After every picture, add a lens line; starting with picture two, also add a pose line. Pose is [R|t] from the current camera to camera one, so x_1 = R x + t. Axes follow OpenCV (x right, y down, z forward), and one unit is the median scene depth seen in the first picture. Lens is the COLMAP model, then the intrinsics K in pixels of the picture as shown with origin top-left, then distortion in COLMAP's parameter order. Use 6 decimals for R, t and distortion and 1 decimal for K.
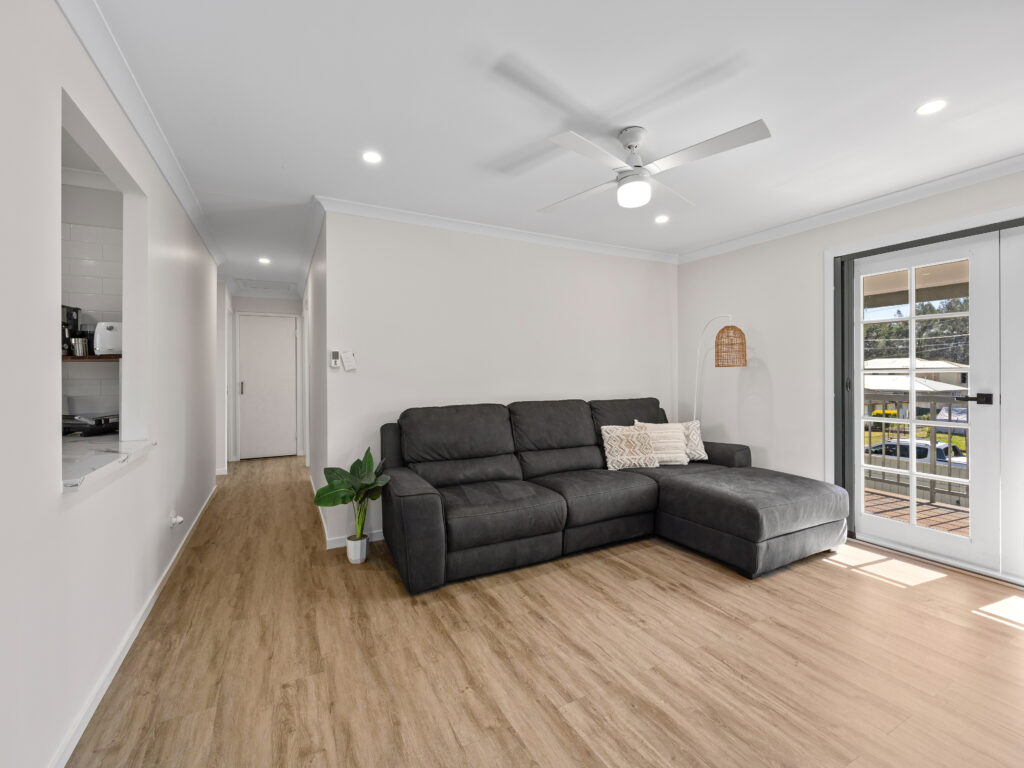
lens RADIAL K [[446.6, 0, 502.0], [0, 446.6, 374.8], [0, 0, 1]] dist [-0.002156, 0.000461]
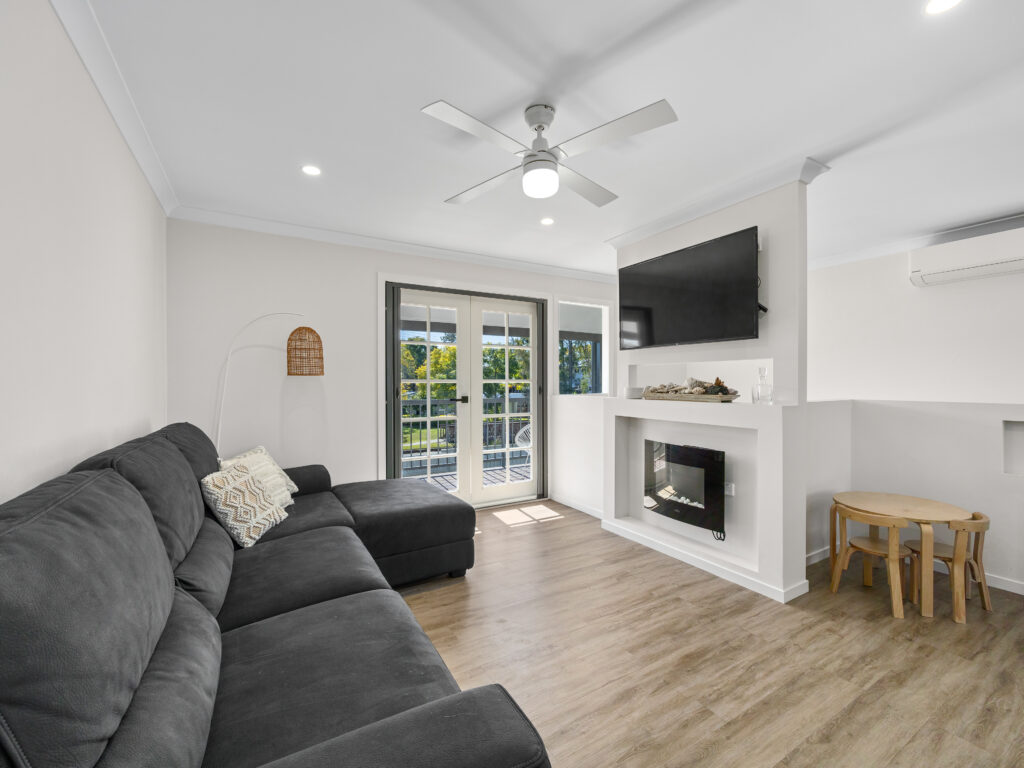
lens RADIAL K [[446.6, 0, 504.5], [0, 446.6, 389.4], [0, 0, 1]] dist [-0.002156, 0.000461]
pose [[-0.071156, -0.009227, 0.997423, -0.589427], [0.006951, 0.999928, 0.009746, 0.003316], [-0.997441, 0.007626, -0.071087, 1.128607]]
